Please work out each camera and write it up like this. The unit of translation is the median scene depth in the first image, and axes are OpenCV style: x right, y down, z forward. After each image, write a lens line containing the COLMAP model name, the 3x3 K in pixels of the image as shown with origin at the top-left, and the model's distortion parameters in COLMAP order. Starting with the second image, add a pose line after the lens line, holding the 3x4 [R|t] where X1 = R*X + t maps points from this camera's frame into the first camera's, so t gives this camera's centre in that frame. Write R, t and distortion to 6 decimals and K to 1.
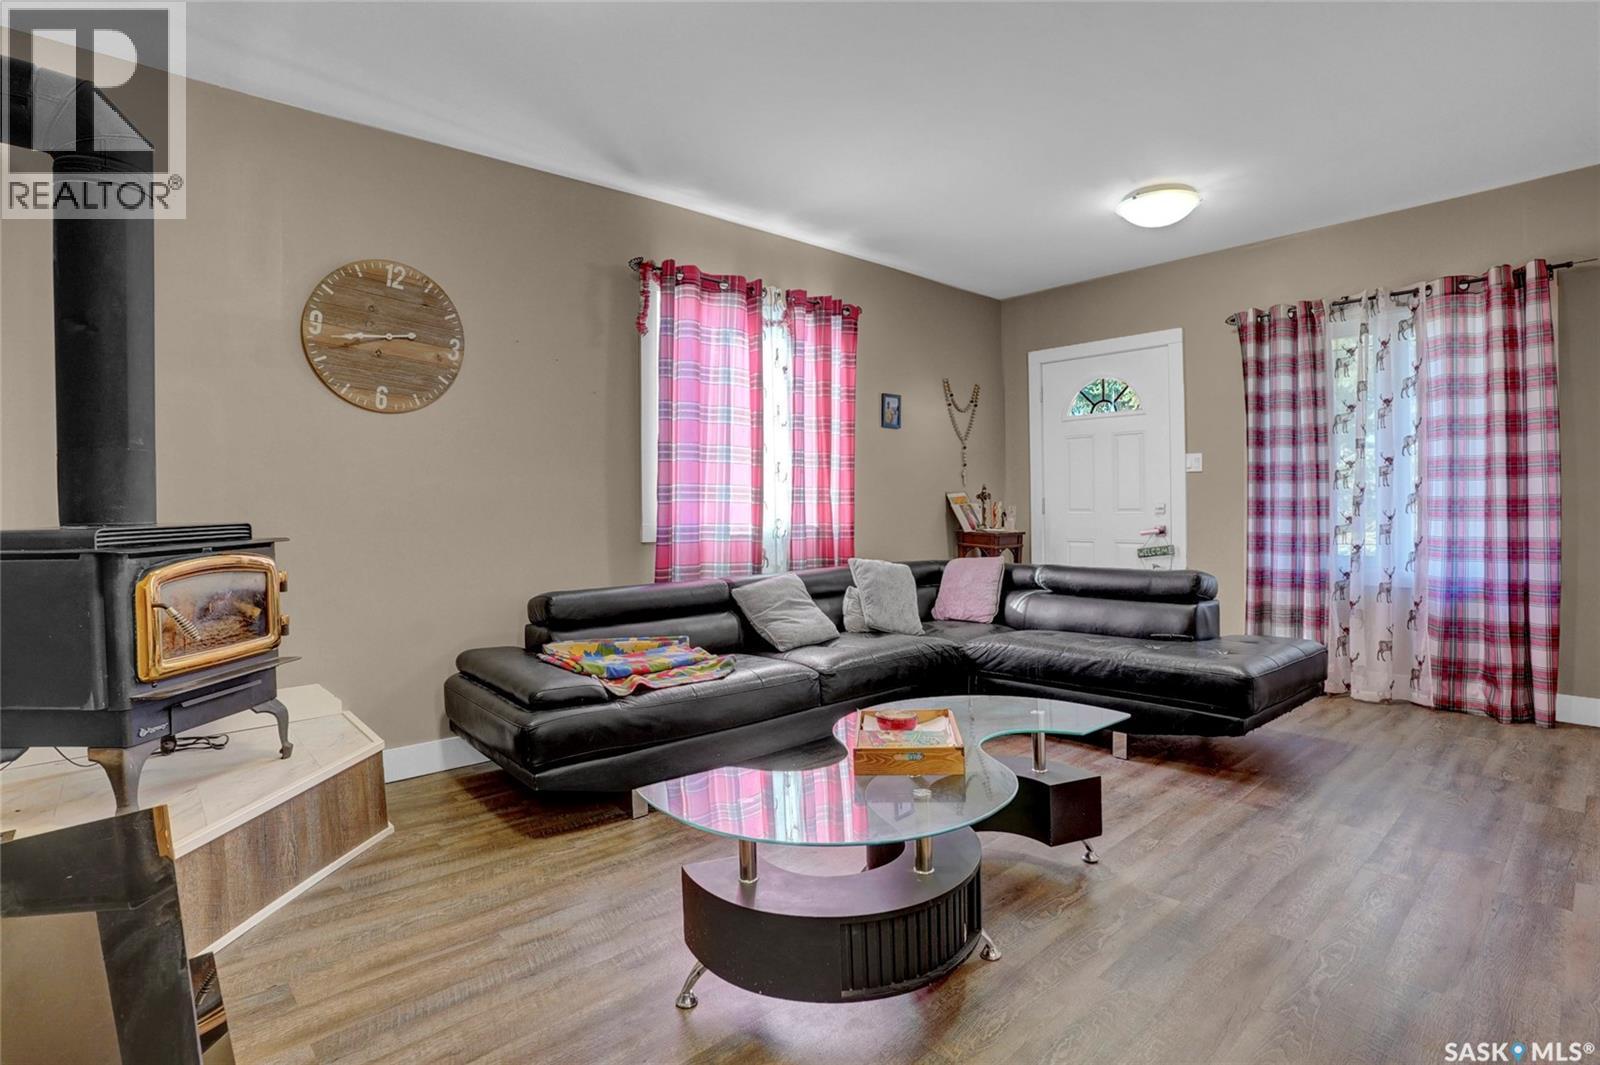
lens RADIAL K [[802.2, 0, 800.6], [0, 802.2, 513.0], [0, 0, 1]] dist [-0.076166, 0.033156]
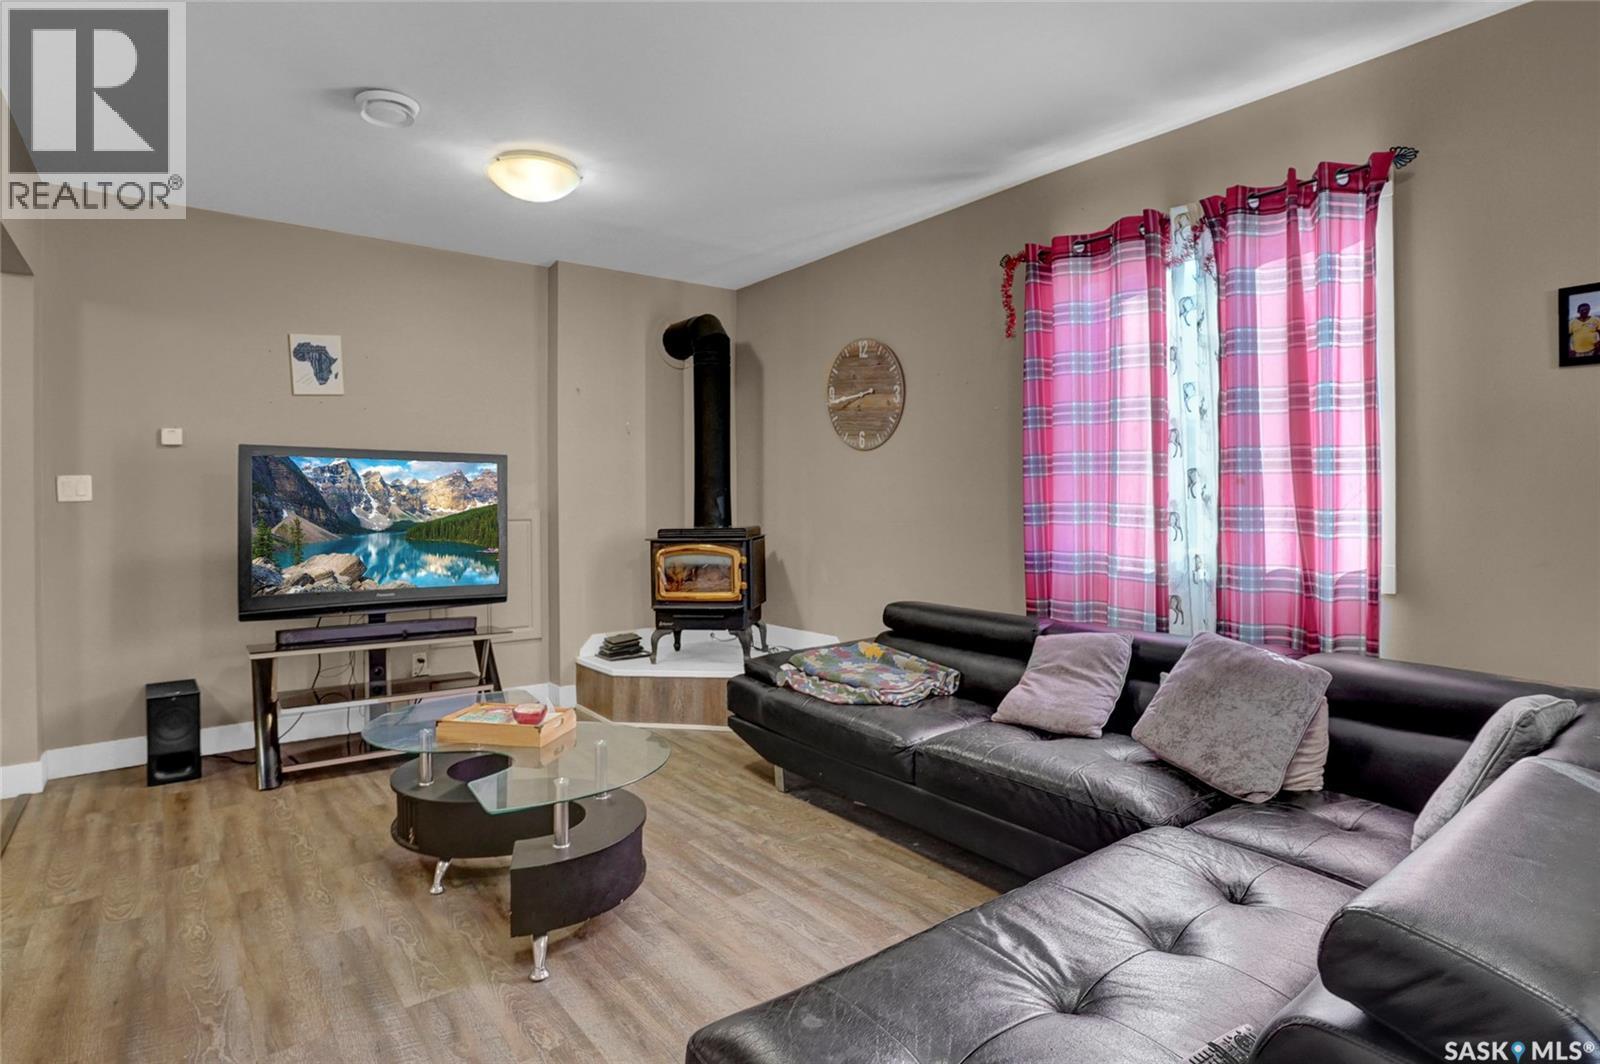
lens RADIAL K [[802.2, 0, 800.6], [0, 802.2, 512.5], [0, 0, 1]] dist [-0.076166, 0.033156]
pose [[-0.054549, 0.023924, -0.998224, 0.818113], [-0.010740, 0.999641, 0.024545, -0.051098], [0.998453, 0.012060, -0.054273, 0.919965]]
